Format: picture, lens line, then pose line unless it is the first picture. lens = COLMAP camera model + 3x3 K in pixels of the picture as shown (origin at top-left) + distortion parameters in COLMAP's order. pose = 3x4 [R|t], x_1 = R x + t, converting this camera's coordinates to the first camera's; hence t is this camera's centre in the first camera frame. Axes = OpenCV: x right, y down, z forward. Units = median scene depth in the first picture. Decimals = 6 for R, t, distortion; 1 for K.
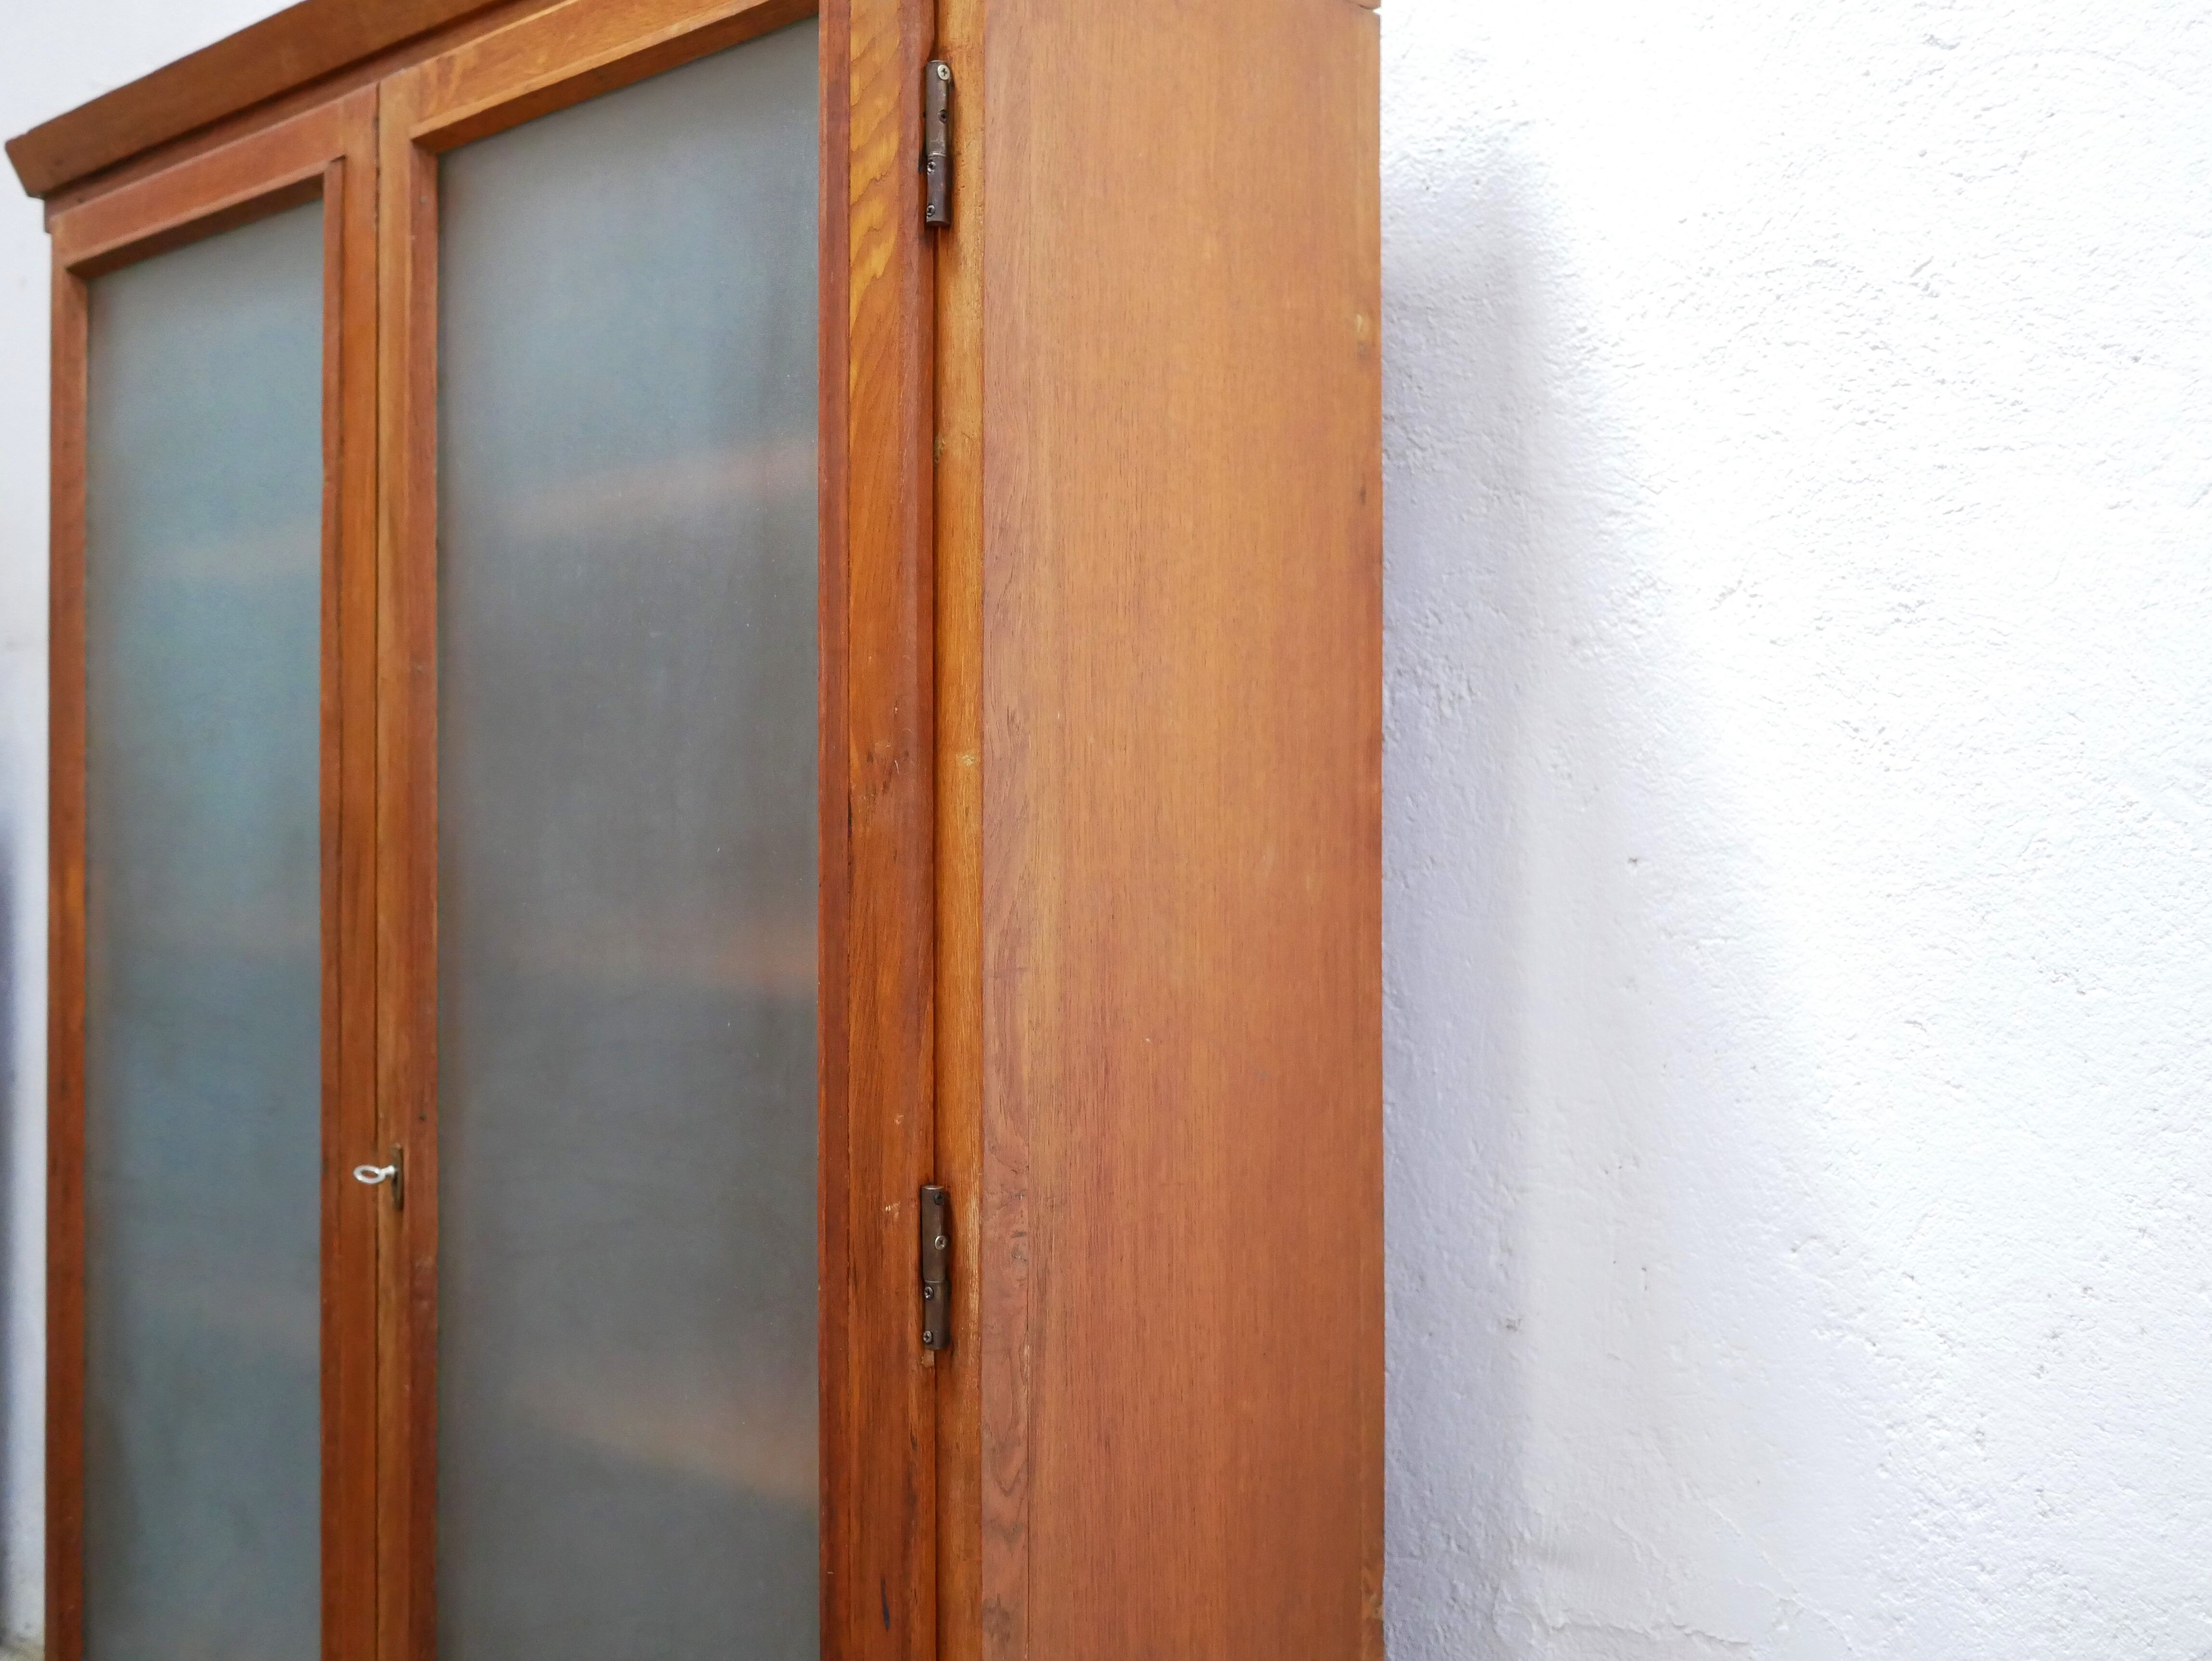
lens RADIAL K [[2508.8, 0, 1107.6], [0, 2508.8, 820.2], [0, 0, 1]] dist [-0.031079, 0.045810]
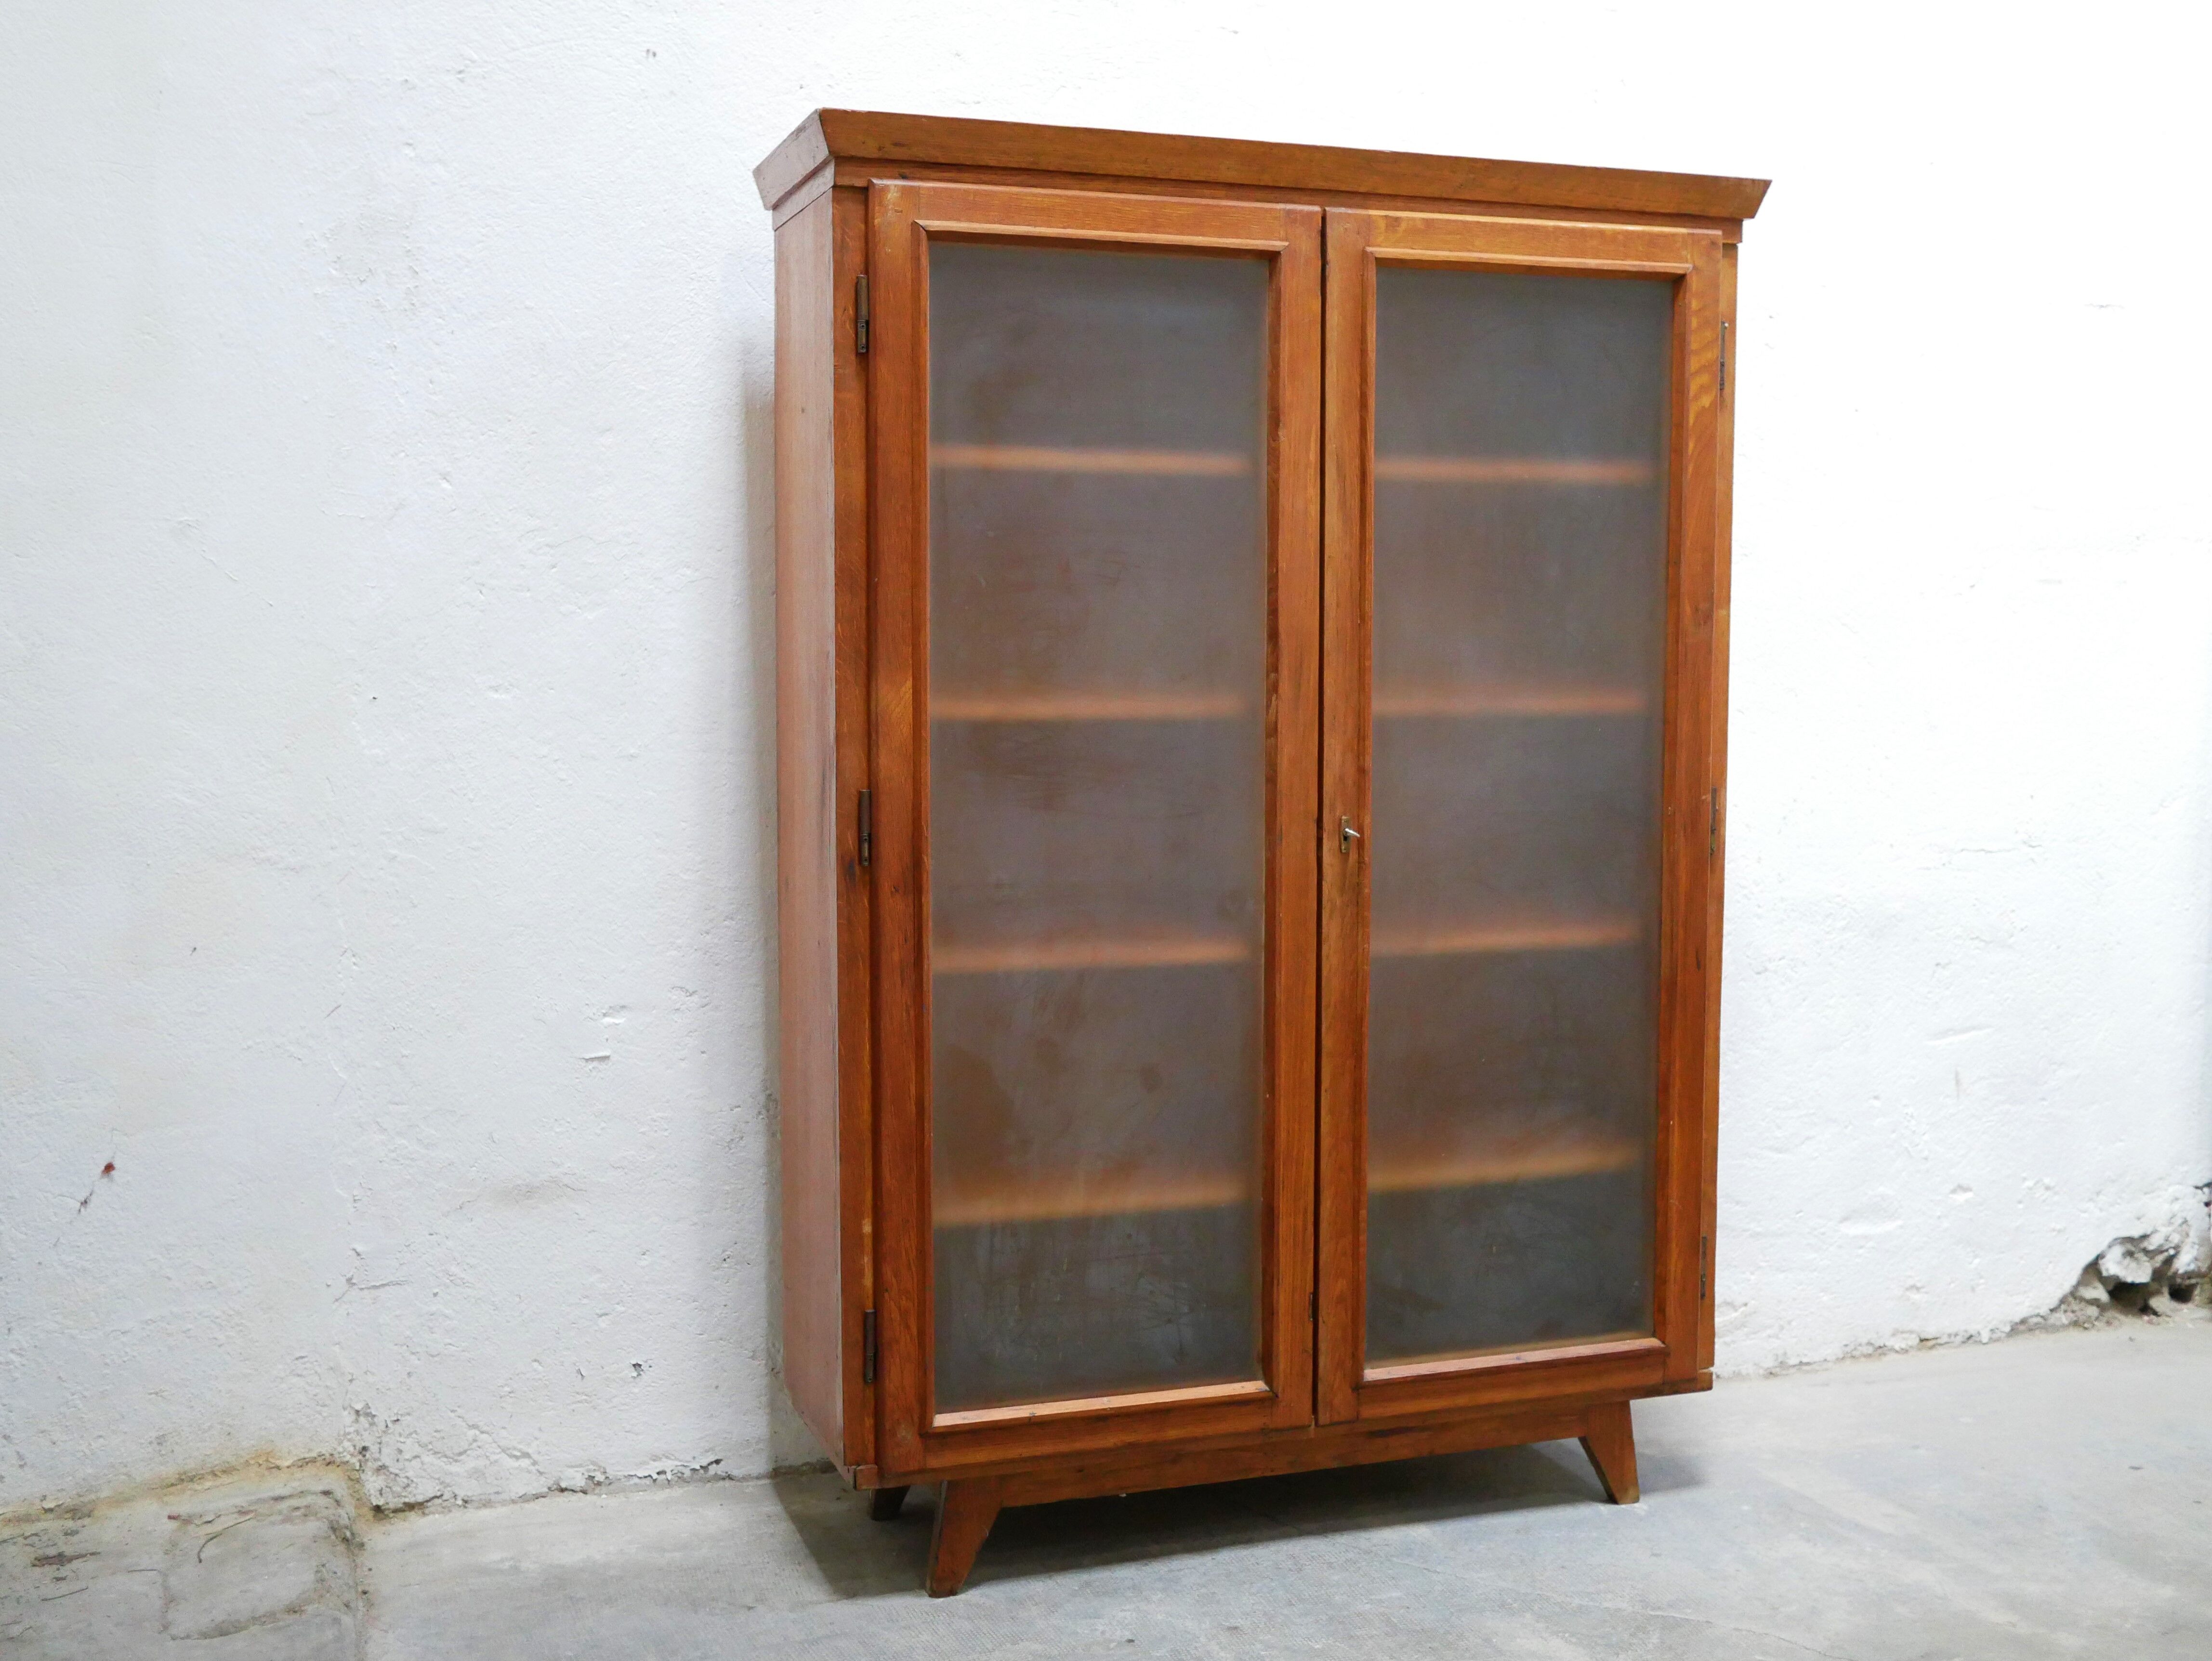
lens RADIAL K [[2504.2, 0, 1113.8], [0, 2504.2, 831.2], [0, 0, 1]] dist [-0.024817, 0.029770]
pose [[0.429139, -0.074232, 0.900183, -2.370789], [-0.003632, 0.996467, 0.083904, -0.012686], [-0.903231, -0.039276, 0.427353, 0.453195]]
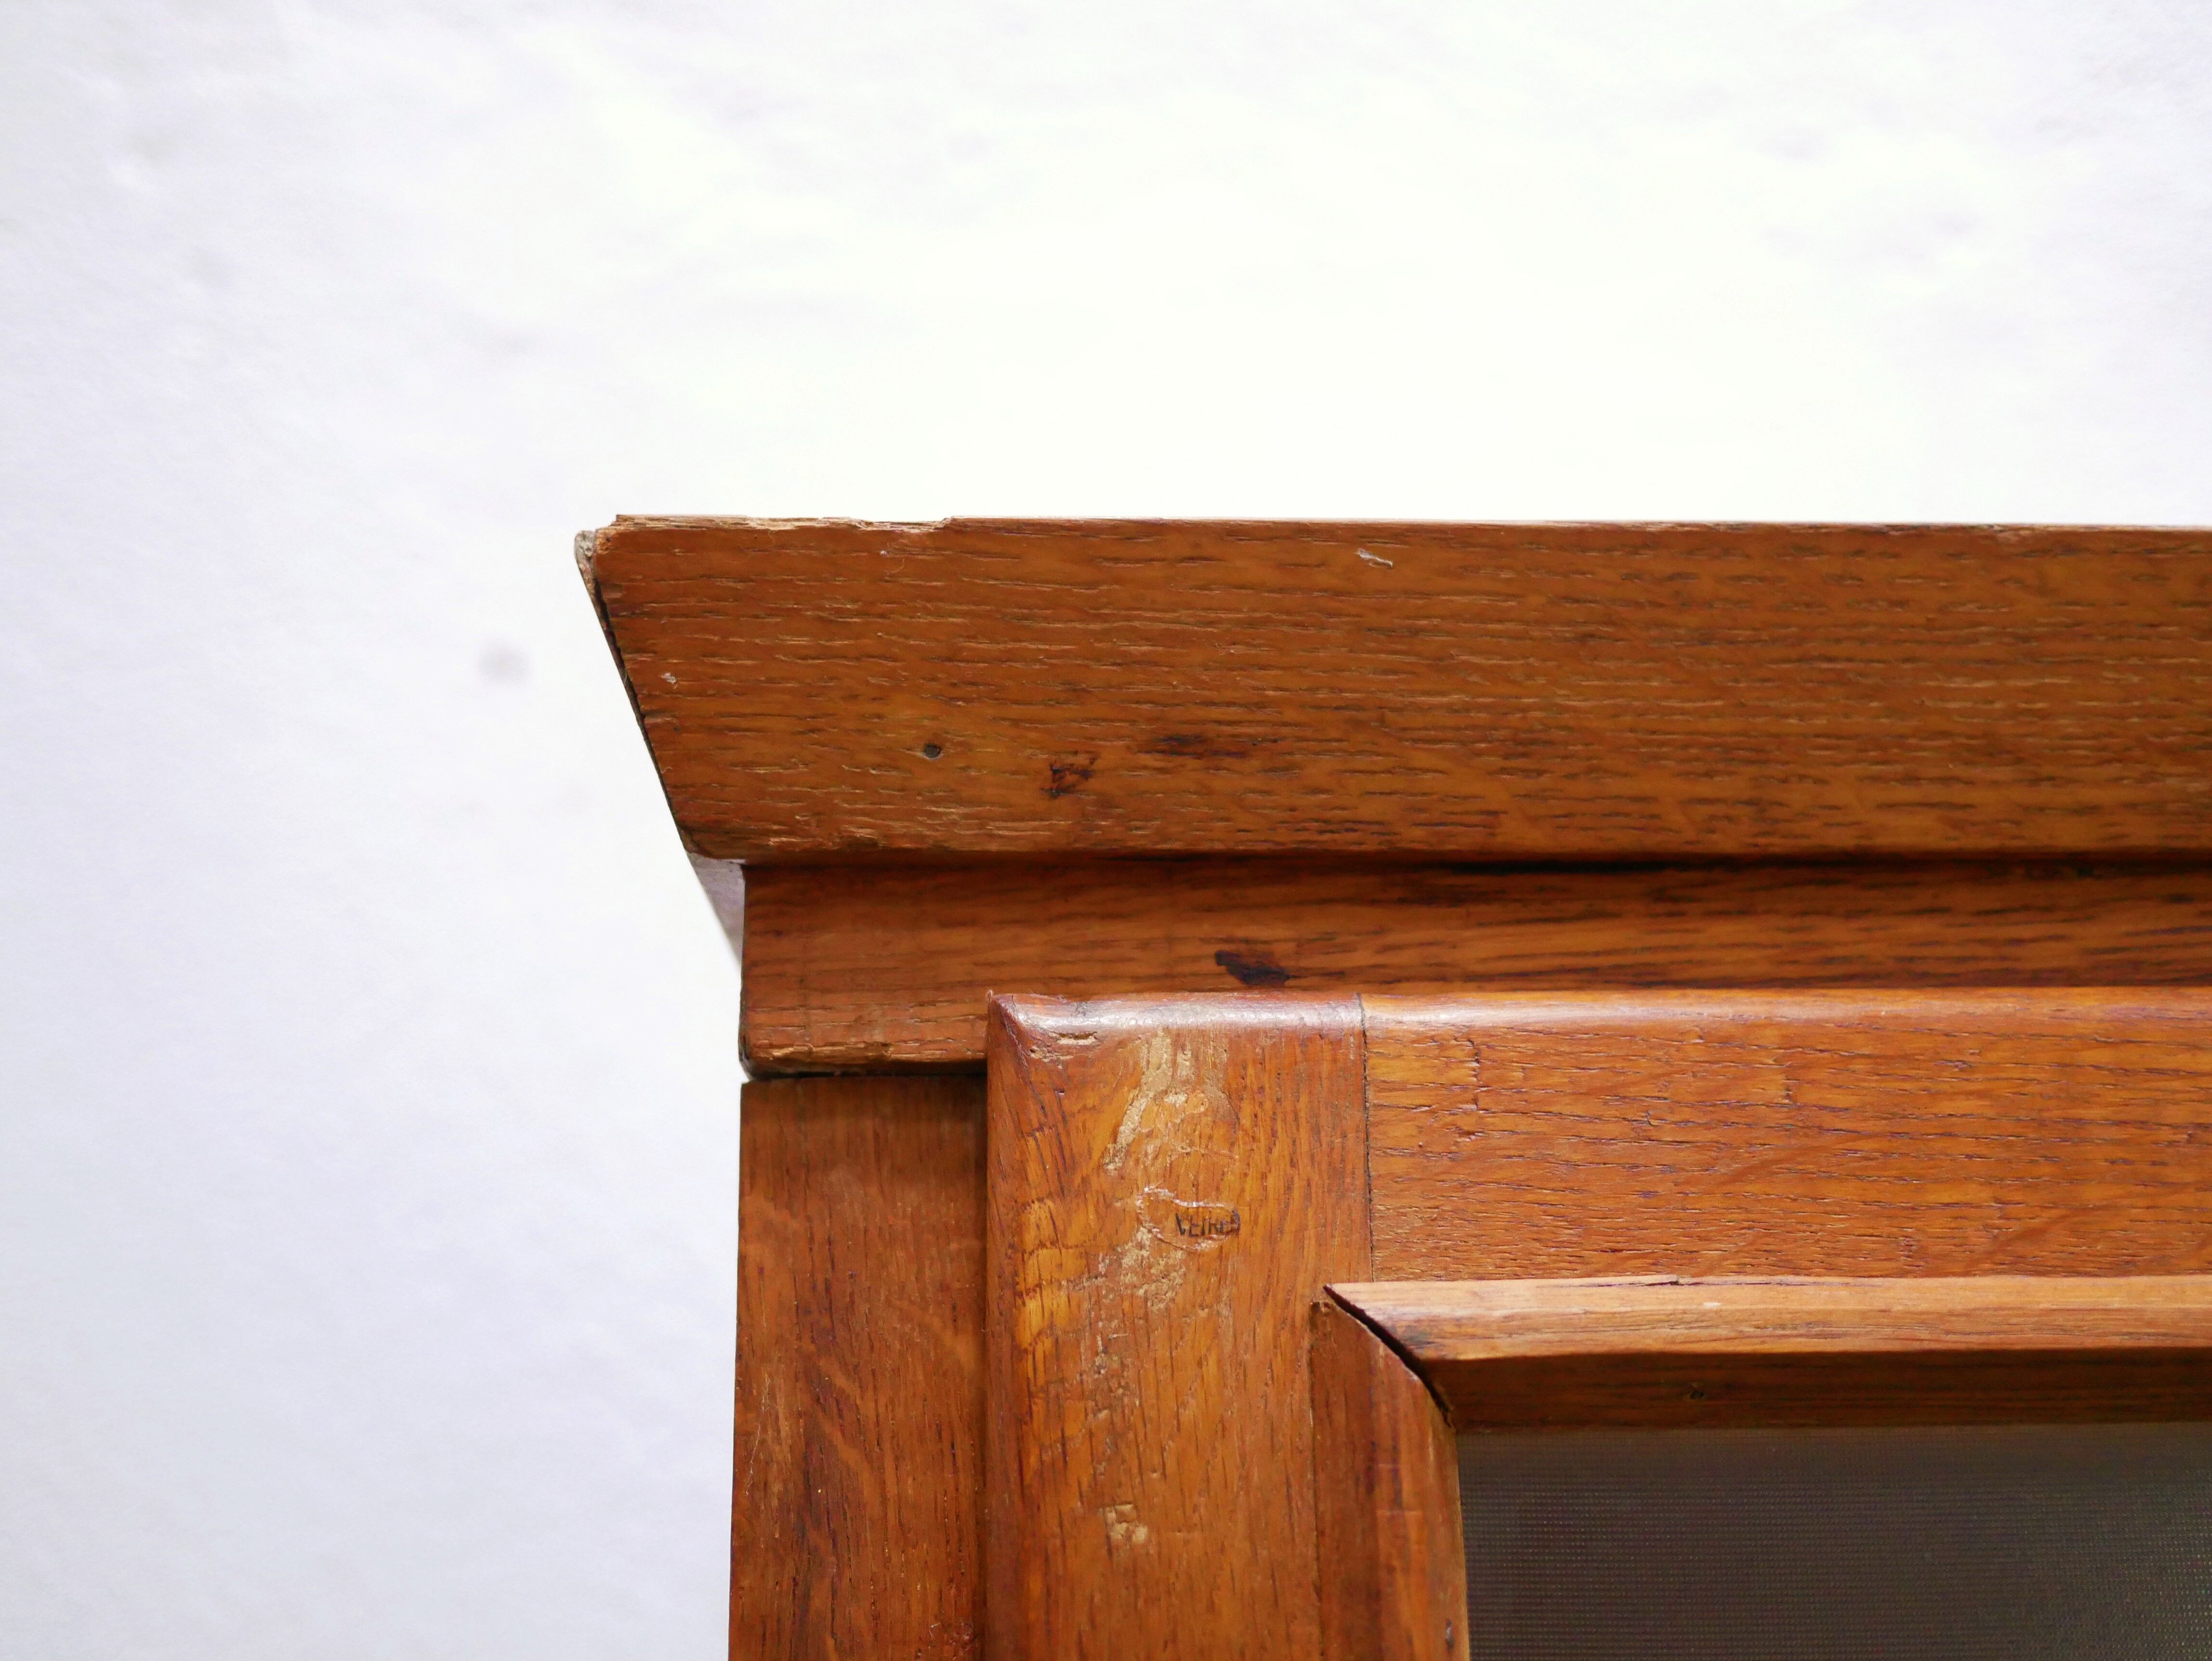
lens RADIAL K [[2504.2, 0, 1113.8], [0, 2504.2, 831.2], [0, 0, 1]] dist [-0.024817, 0.029770]
pose [[0.681488, 0.193764, 0.705712, -0.813793], [0.012421, 0.961111, -0.275883, -0.304674], [-0.731724, 0.196776, 0.652579, 1.307579]]
